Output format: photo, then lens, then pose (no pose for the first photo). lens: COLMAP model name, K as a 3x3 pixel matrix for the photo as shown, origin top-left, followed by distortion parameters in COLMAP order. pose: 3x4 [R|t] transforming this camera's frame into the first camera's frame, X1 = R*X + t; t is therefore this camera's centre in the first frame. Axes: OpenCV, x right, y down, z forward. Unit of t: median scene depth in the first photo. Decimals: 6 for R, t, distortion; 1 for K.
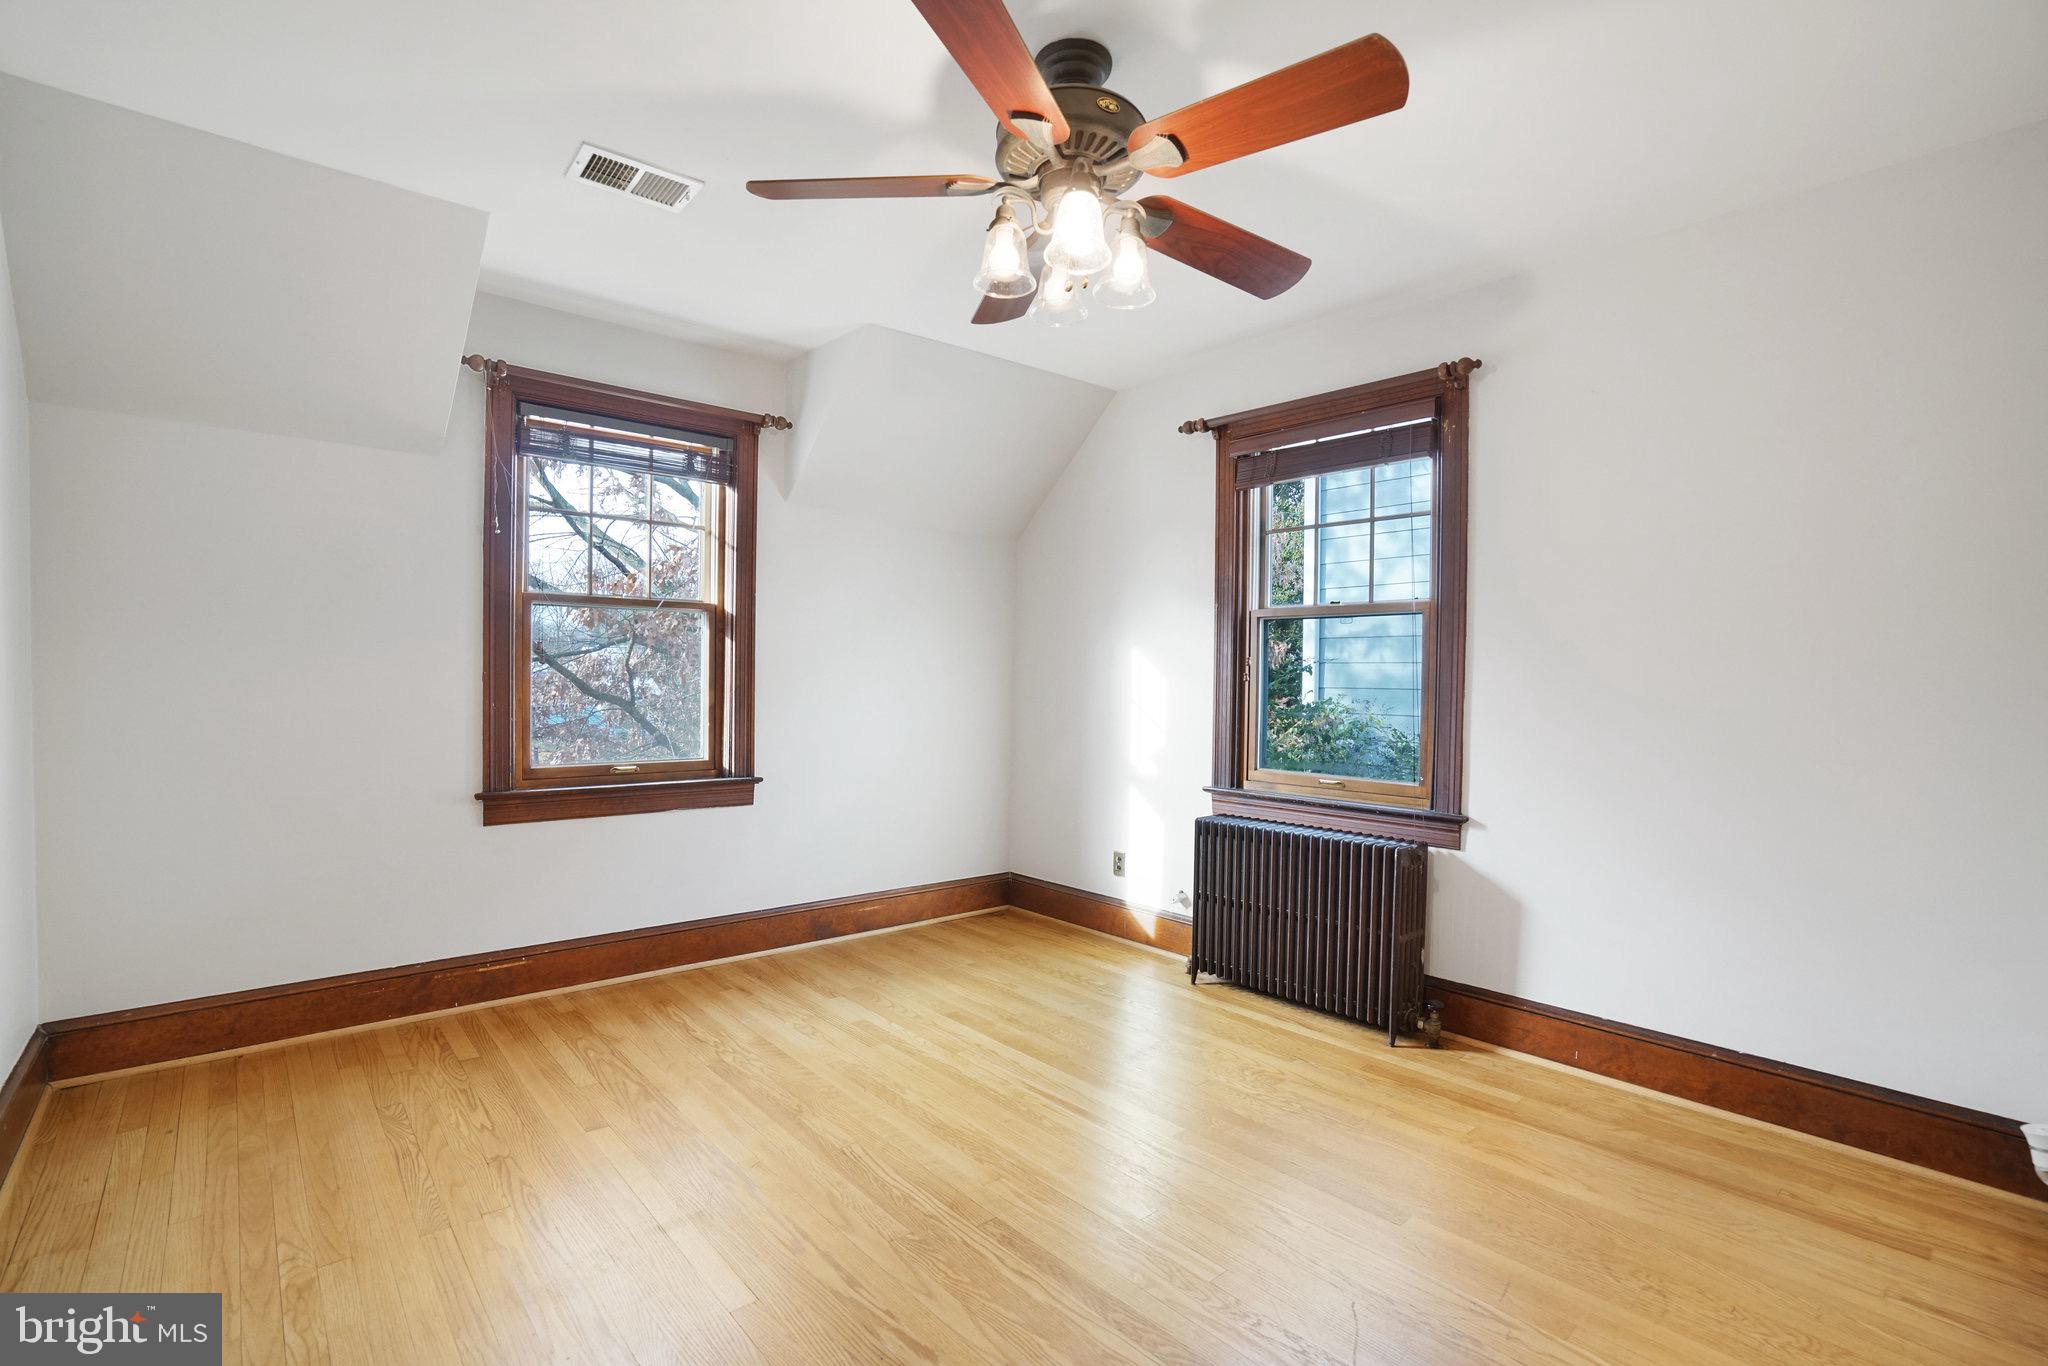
lens RADIAL K [[937.7, 0, 1005.2], [0, 937.7, 672.4], [0, 0, 1]] dist [-0.037101, 0.008491]
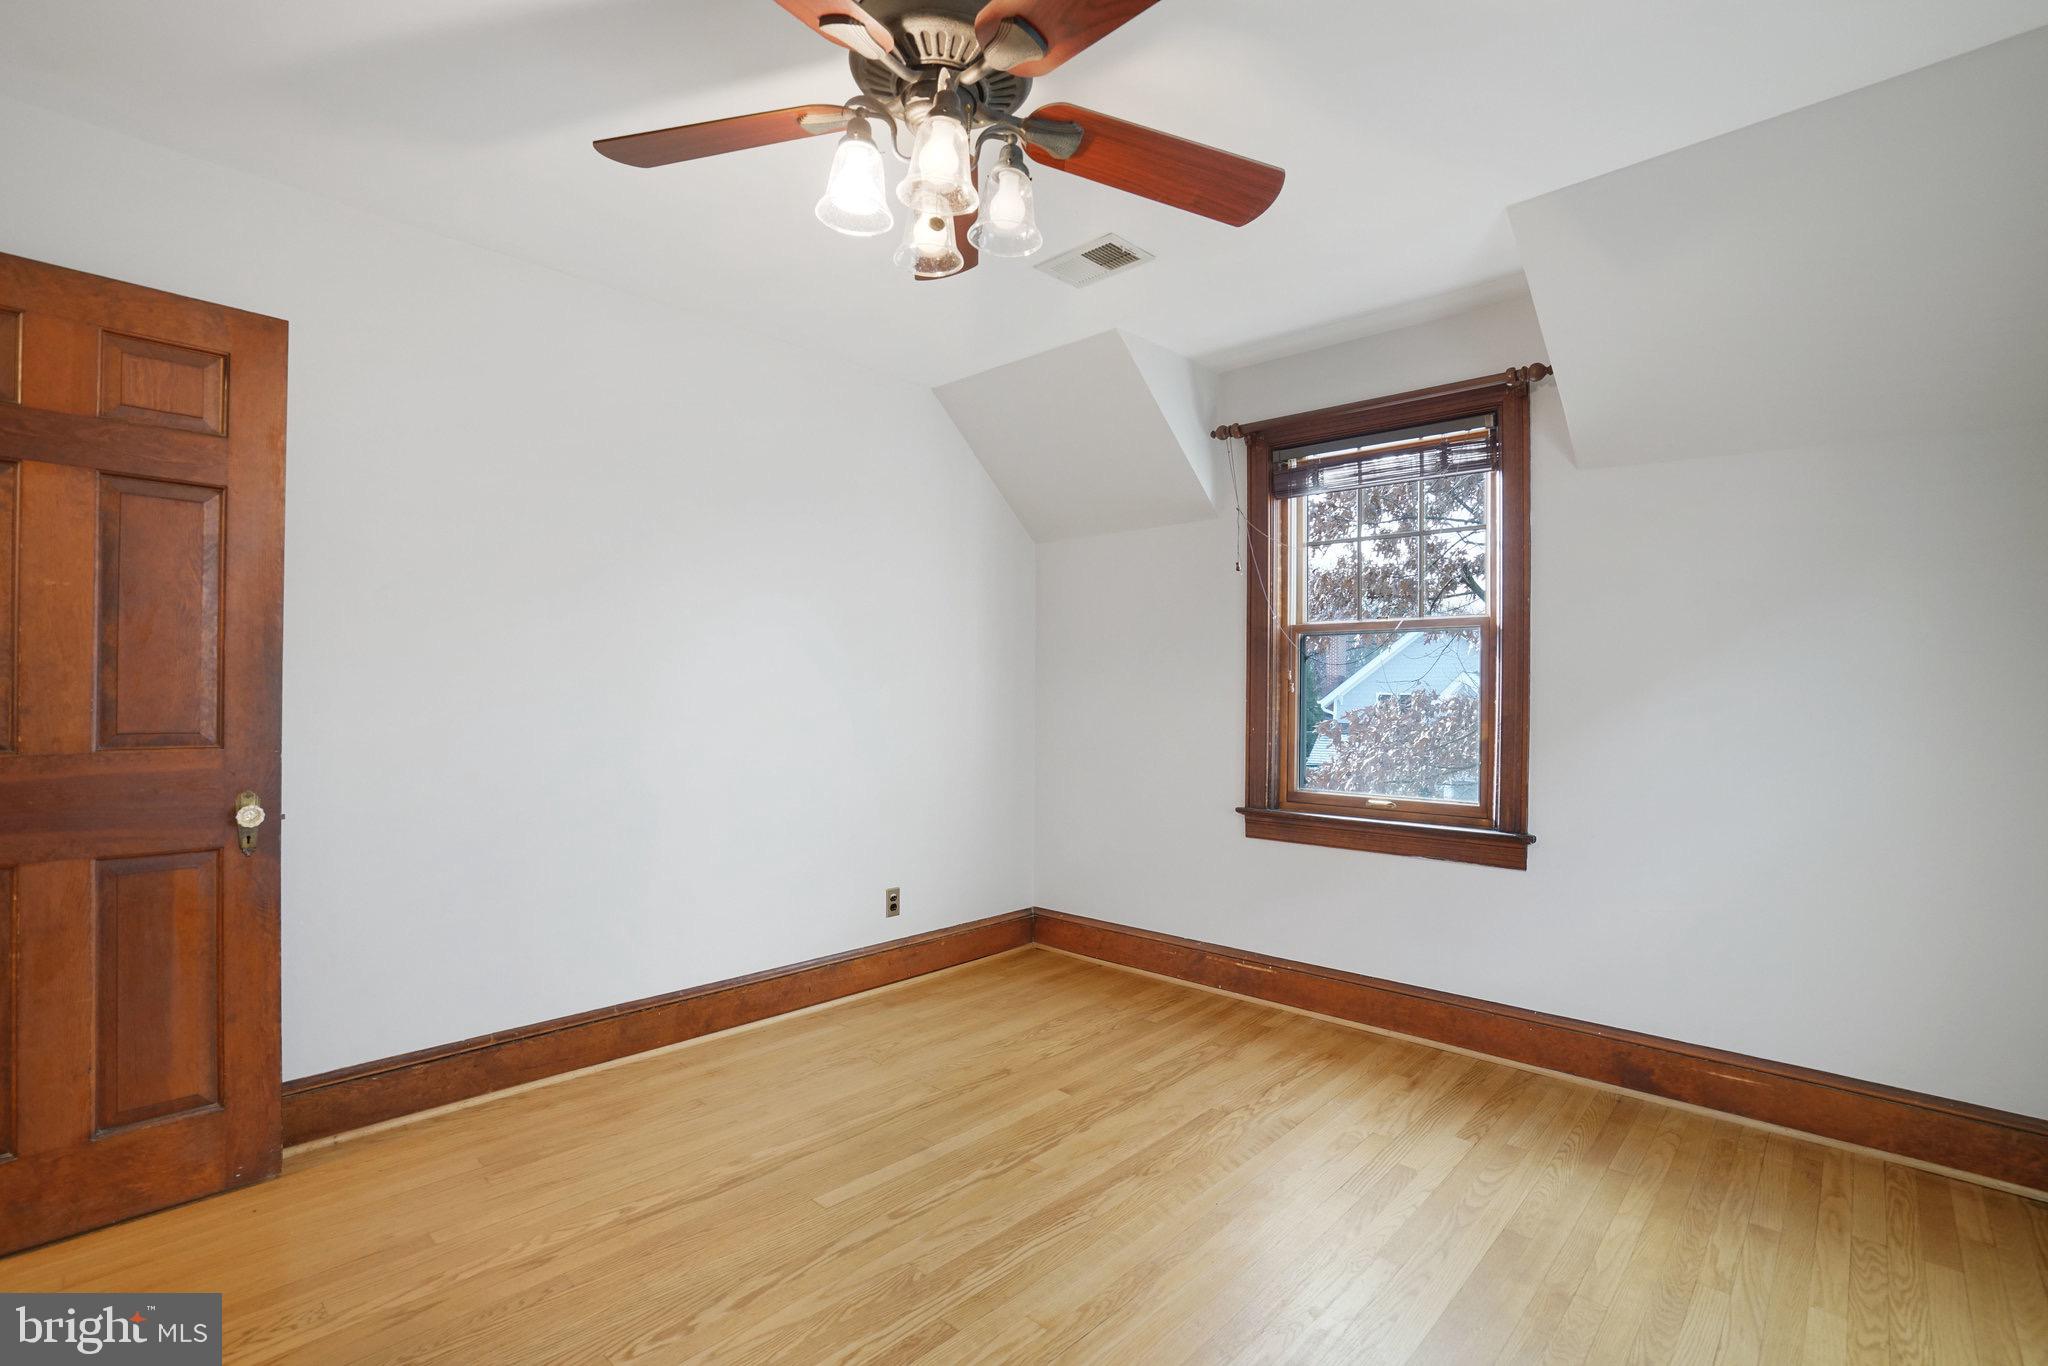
lens RADIAL K [[937.7, 0, 1022.3], [0, 937.7, 681.1], [0, 0, 1]] dist [-0.037101, 0.008491]
pose [[0.116741, -0.023699, -0.992880, 0.536220], [0.000112, 0.999716, -0.023849, 0.003361], [0.993162, 0.002673, 0.116710, 0.594891]]
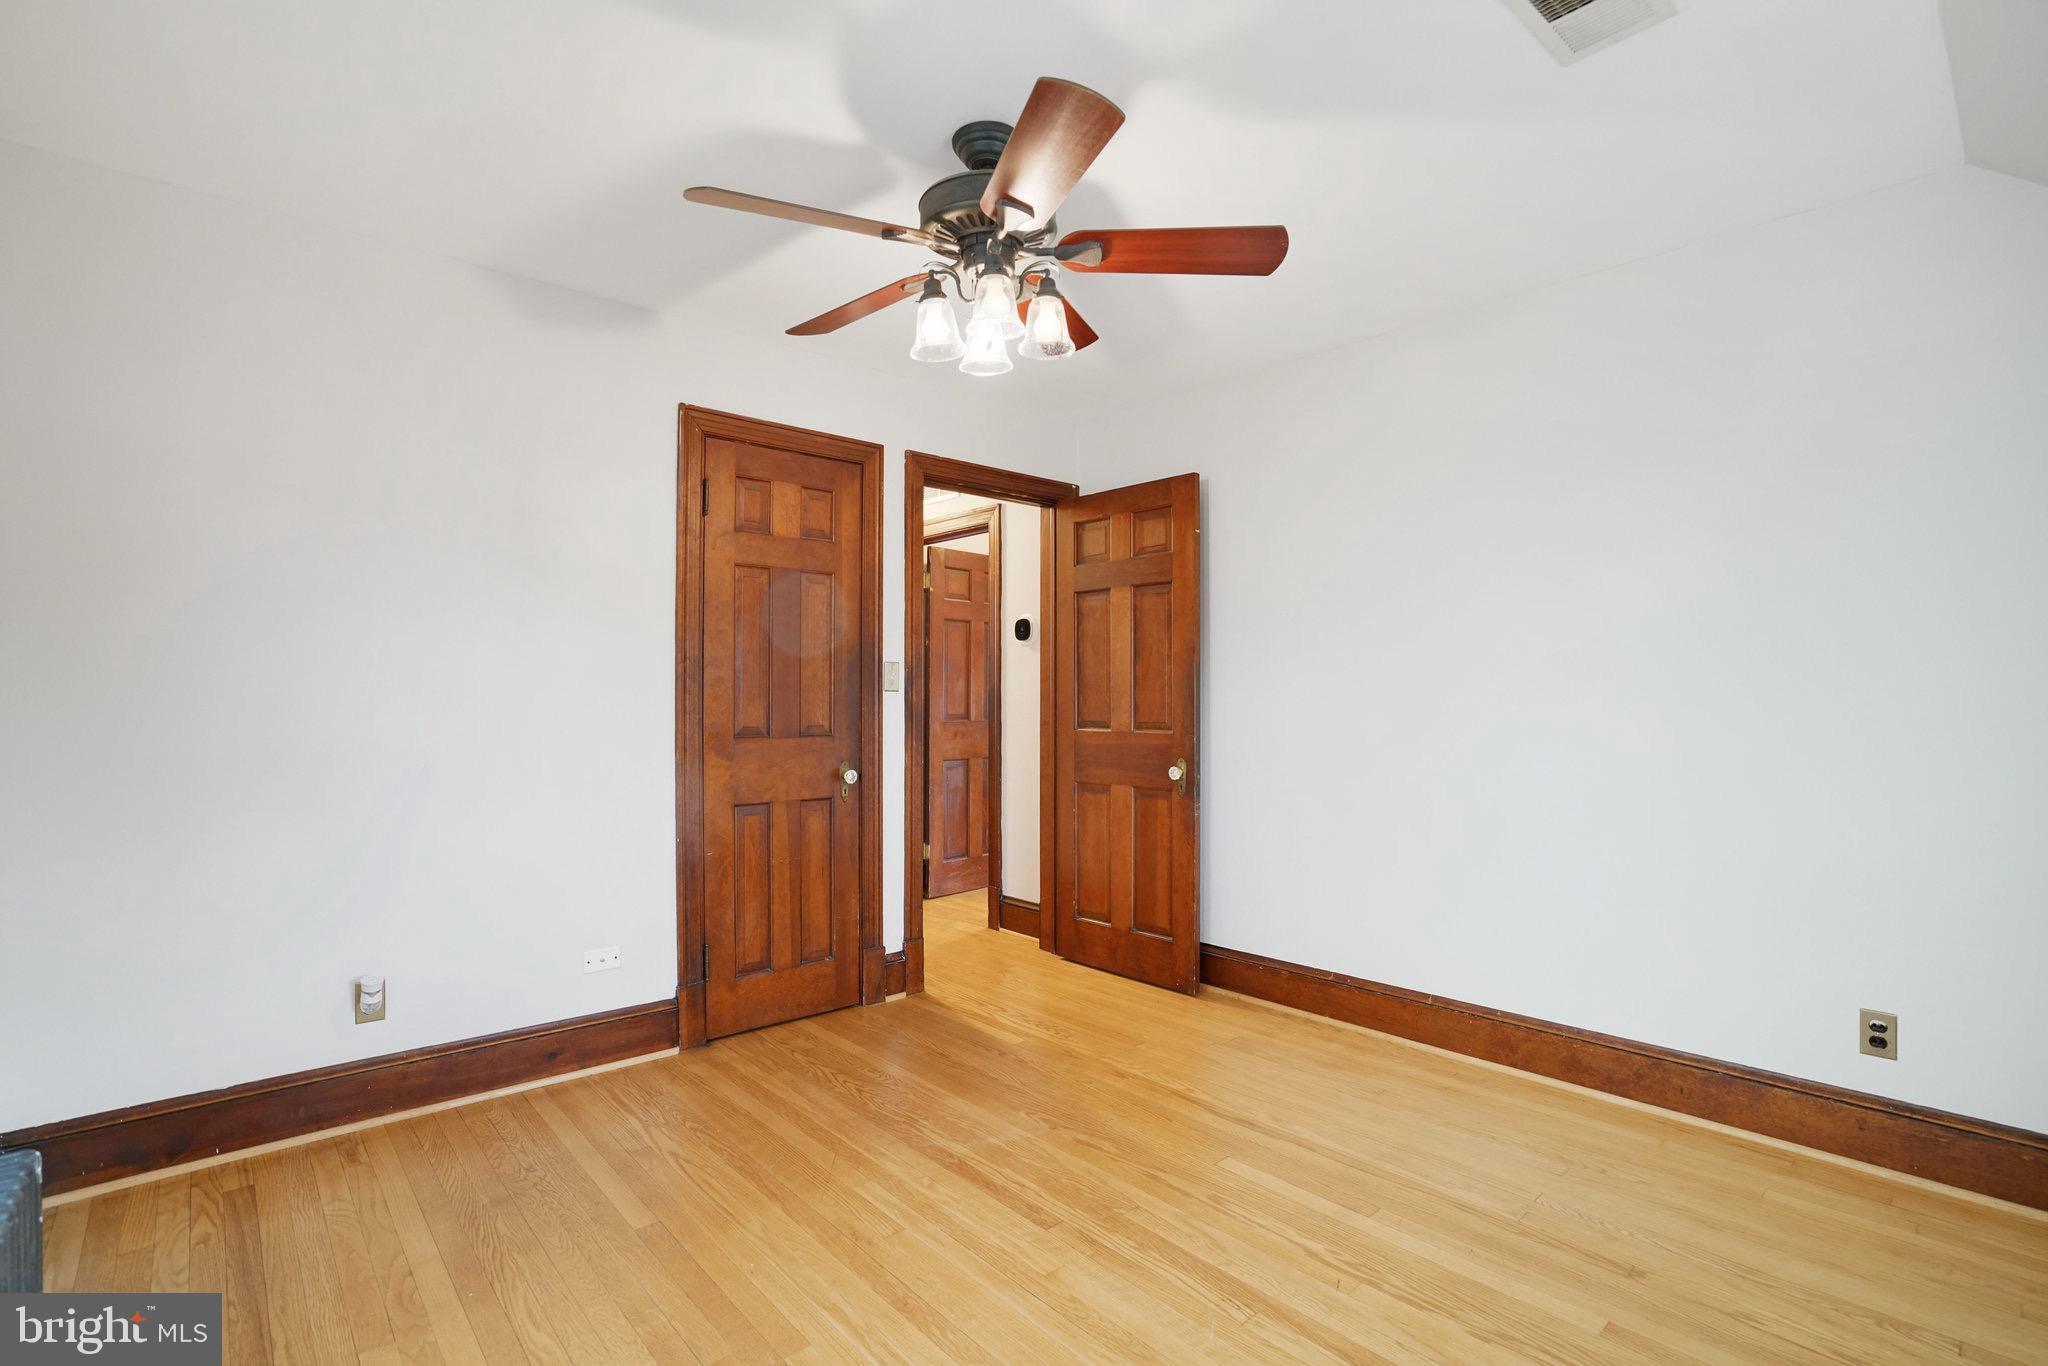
lens RADIAL K [[937.7, 0, 1009.9], [0, 937.7, 710.2], [0, 0, 1]] dist [-0.037101, 0.008491]
pose [[-0.999781, -0.009018, -0.018881, 0.034165], [-0.009073, 0.999955, 0.002832, 0.007020], [0.018854, 0.003002, -0.999818, 1.256796]]
